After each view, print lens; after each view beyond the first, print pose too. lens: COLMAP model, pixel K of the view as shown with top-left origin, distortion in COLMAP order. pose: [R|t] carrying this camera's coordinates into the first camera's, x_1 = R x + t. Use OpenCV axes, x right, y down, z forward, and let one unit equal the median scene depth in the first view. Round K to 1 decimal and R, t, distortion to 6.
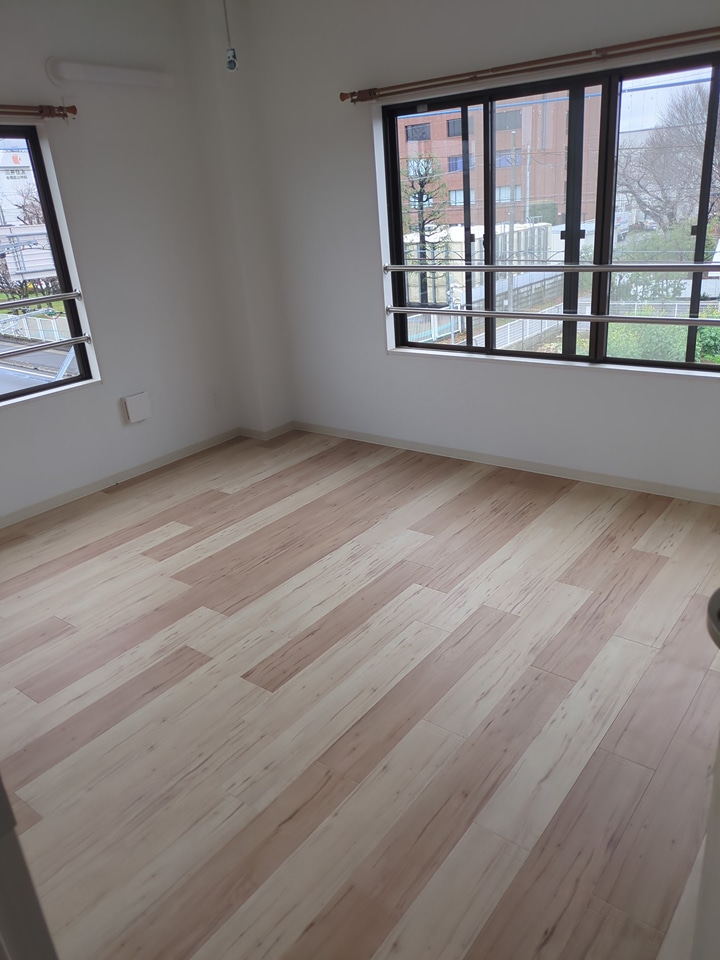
lens RADIAL K [[718.1, 0, 364.7], [0, 718.1, 485.5], [0, 0, 1]] dist [0.061881, -0.039766]
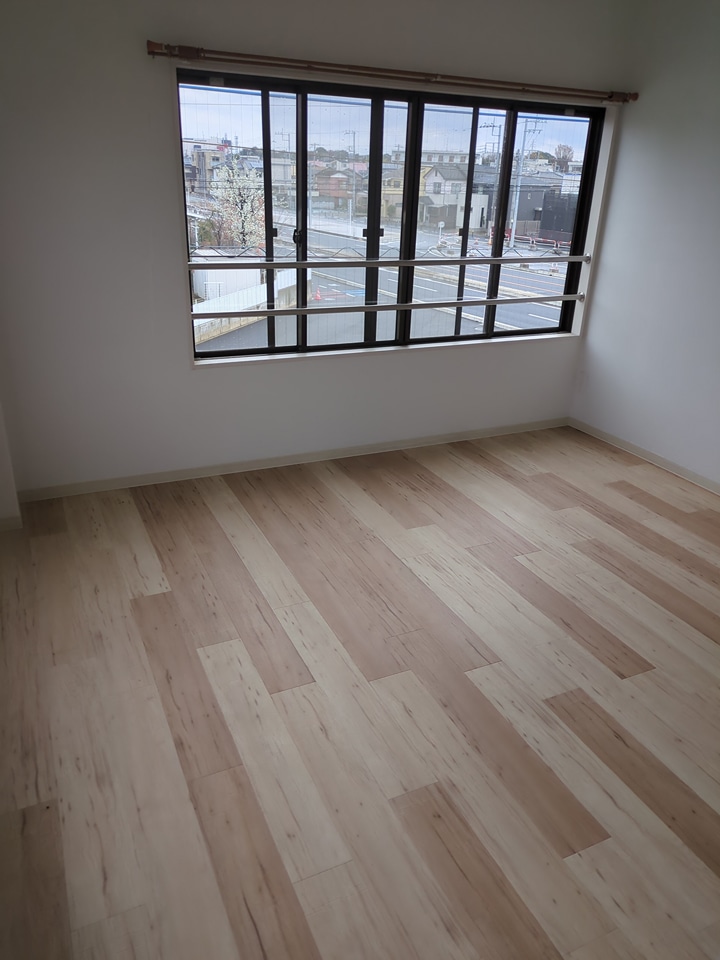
lens RADIAL K [[718.1, 0, 365.8], [0, 718.1, 479.0], [0, 0, 1]] dist [0.061881, -0.039766]
pose [[0.444104, -0.273007, 0.853369, -0.746351], [0.276739, 0.947673, 0.159158, -0.167574], [-0.852166, 0.165478, 0.496417, 0.521993]]
